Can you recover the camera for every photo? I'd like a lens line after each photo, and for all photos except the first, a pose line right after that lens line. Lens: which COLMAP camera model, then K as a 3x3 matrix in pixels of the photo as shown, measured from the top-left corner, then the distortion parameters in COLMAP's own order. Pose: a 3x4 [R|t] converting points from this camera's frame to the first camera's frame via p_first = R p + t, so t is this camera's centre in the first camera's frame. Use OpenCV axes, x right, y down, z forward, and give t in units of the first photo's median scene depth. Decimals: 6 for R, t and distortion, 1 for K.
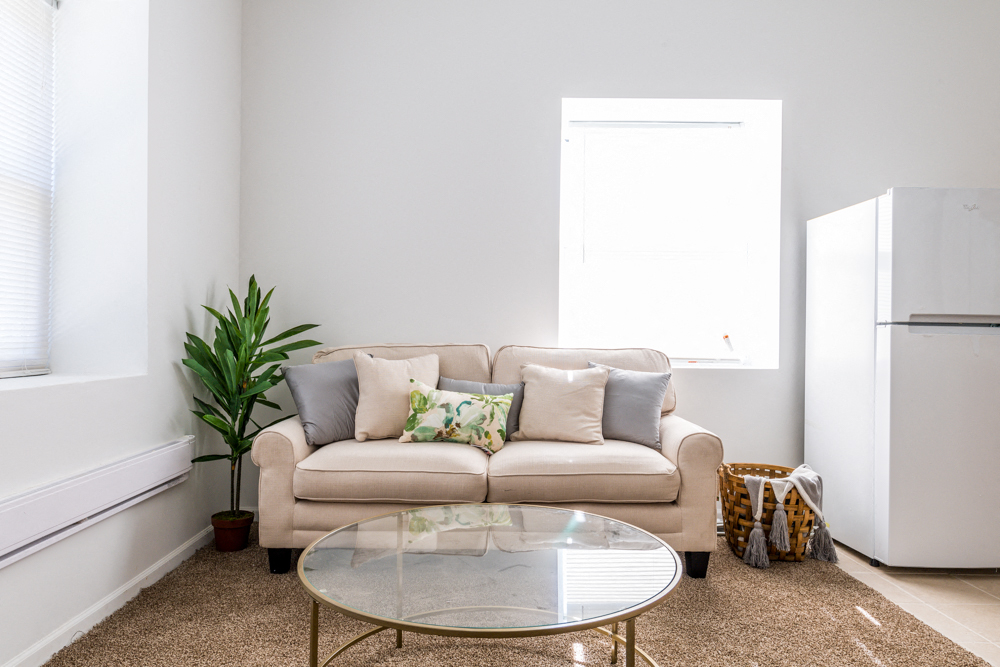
lens RADIAL K [[662.9, 0, 500.0], [0, 662.9, 333.5], [0, 0, 1]] dist [0.004018, -0.000935]
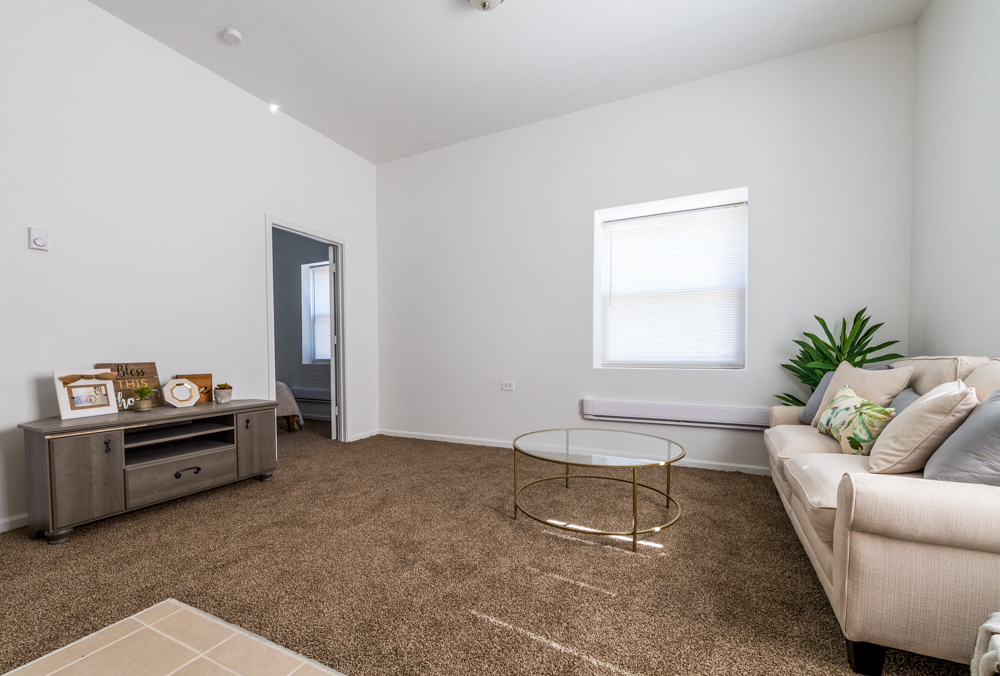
lens RADIAL K [[415.9, 0, 500.0], [0, 415.9, 338.0], [0, 0, 1]] dist [0.000121, 0.000008]
pose [[-0.457533, -0.065540, -0.886774, 0.831014], [-0.001254, 0.997327, -0.073063, 0.053580], [0.889192, -0.032317, -0.456392, 0.819975]]
